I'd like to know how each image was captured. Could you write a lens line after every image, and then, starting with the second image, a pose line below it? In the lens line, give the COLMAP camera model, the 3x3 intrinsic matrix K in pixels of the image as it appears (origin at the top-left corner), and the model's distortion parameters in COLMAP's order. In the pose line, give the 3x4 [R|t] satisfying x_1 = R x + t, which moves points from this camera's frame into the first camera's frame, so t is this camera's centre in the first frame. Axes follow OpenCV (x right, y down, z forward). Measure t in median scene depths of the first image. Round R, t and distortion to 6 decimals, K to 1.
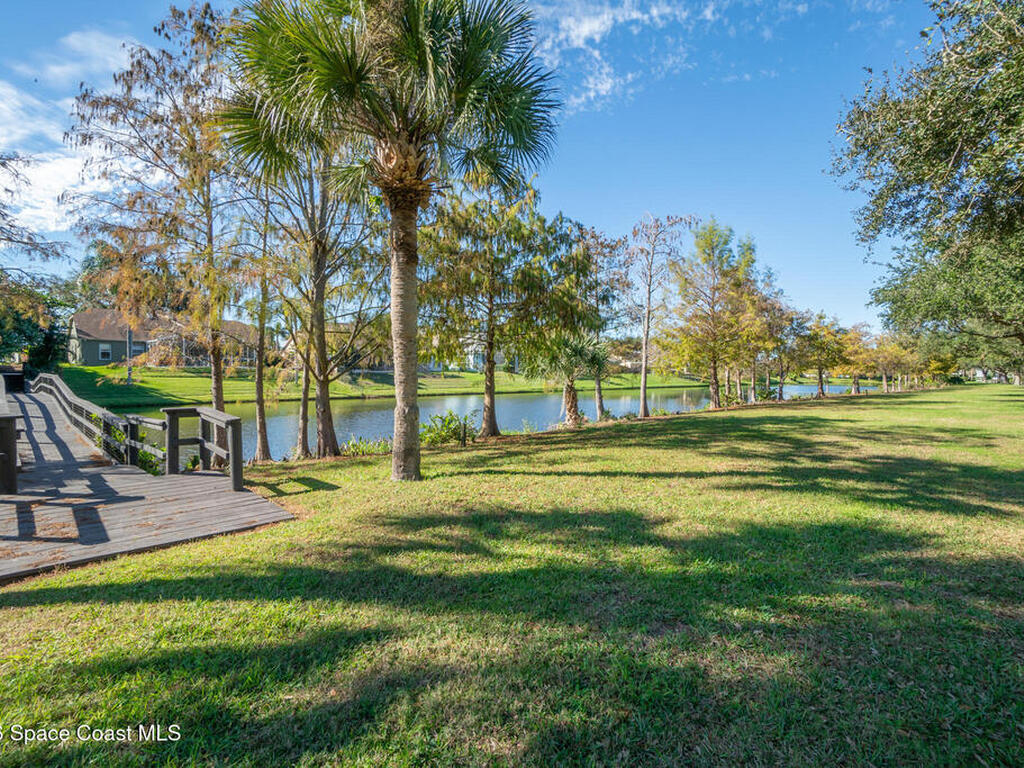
lens RADIAL K [[509.3, 0, 511.6], [0, 509.3, 377.0], [0, 0, 1]] dist [-0.064279, 0.024097]
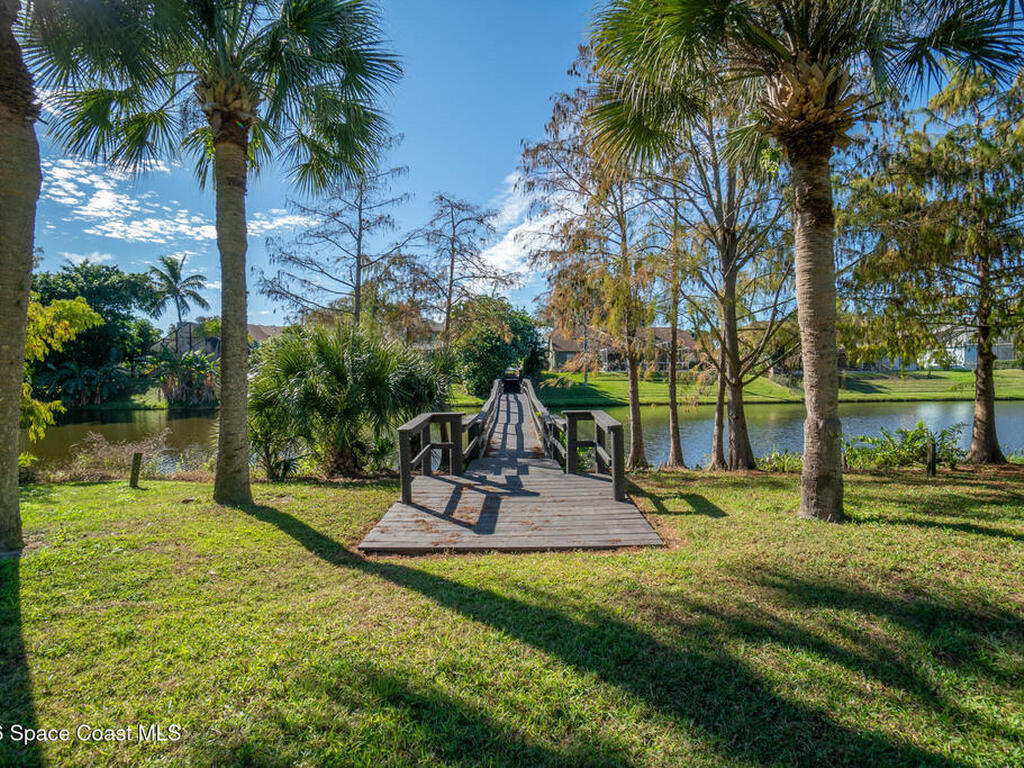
lens RADIAL K [[509.3, 0, 511.6], [0, 509.3, 377.0], [0, 0, 1]] dist [-0.064279, 0.024097]
pose [[0.679063, -0.013258, -0.733960, 0.018109], [0.009452, 0.999912, -0.009317, -0.000387], [0.734019, -0.000611, 0.679129, 0.150347]]
